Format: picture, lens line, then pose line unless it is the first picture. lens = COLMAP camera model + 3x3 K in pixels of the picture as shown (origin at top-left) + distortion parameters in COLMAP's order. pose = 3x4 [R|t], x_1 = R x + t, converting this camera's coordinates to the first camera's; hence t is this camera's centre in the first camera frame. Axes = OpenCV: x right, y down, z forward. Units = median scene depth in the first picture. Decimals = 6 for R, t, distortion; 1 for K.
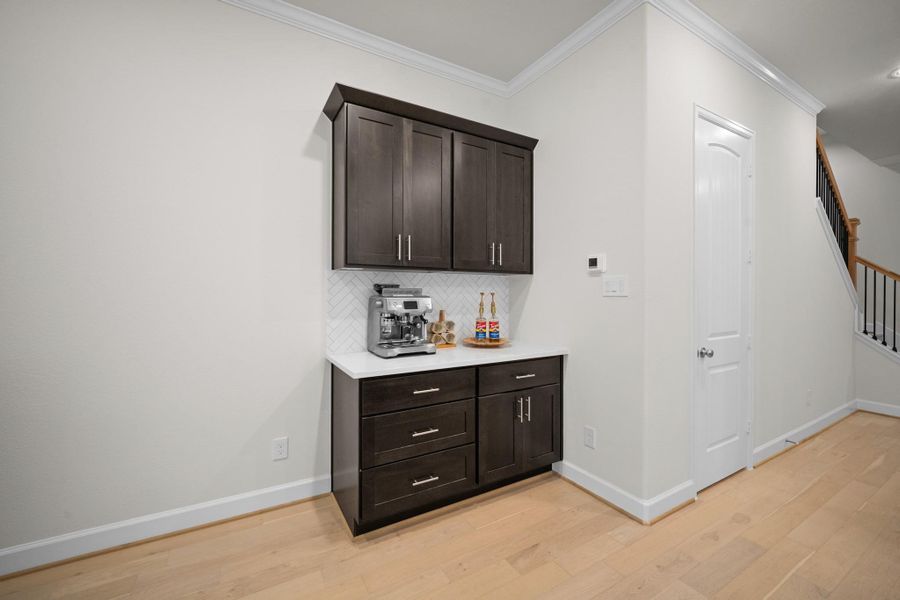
lens RADIAL K [[368.5, 0, 453.2], [0, 368.5, 293.7], [0, 0, 1]] dist [-0.011134, -0.000116]
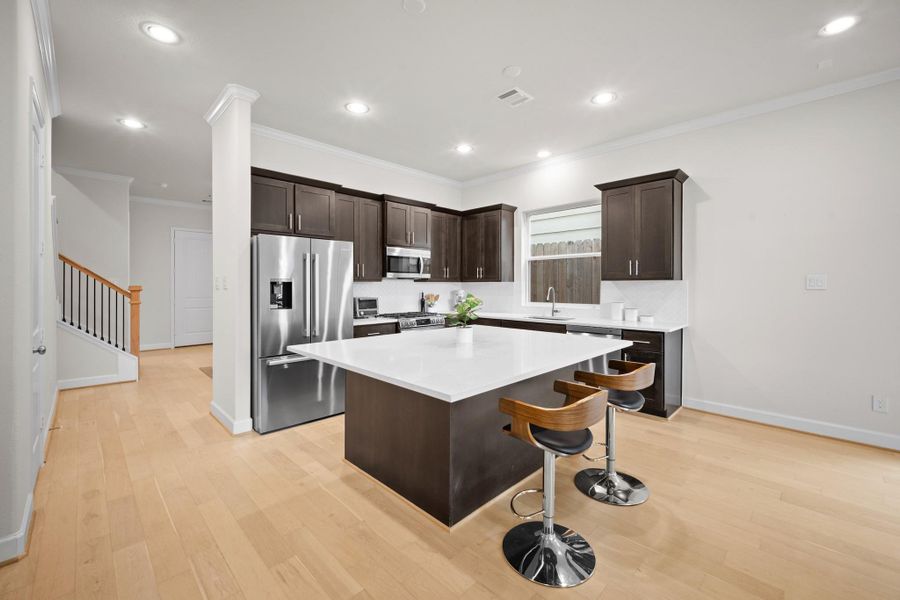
lens RADIAL K [[368.5, 0, 454.7], [0, 368.5, 284.9], [0, 0, 1]] dist [-0.011134, -0.000116]
pose [[-0.258087, -0.001894, 0.966120, -0.446715], [0.001098, 0.999997, 0.002254, -0.007793], [-0.966121, 0.001642, -0.258084, 0.191957]]
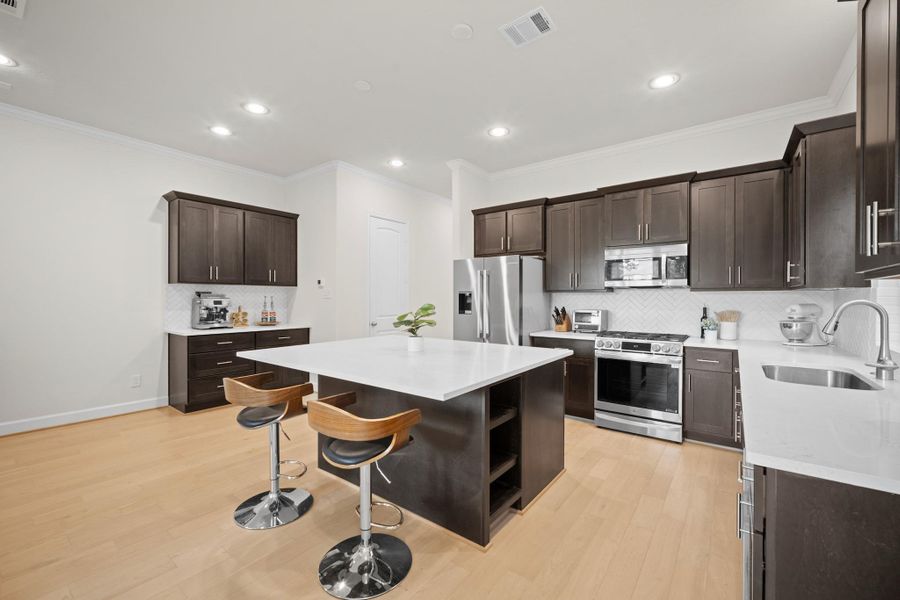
lens RADIAL K [[368.5, 0, 448.3], [0, 368.5, 301.9], [0, 0, 1]] dist [-0.011134, -0.000116]
pose [[0.927481, -0.003103, 0.373858, 0.274108], [-0.000519, 0.999954, 0.009586, 0.007844], [-0.373870, -0.009085, 0.927437, -1.183796]]
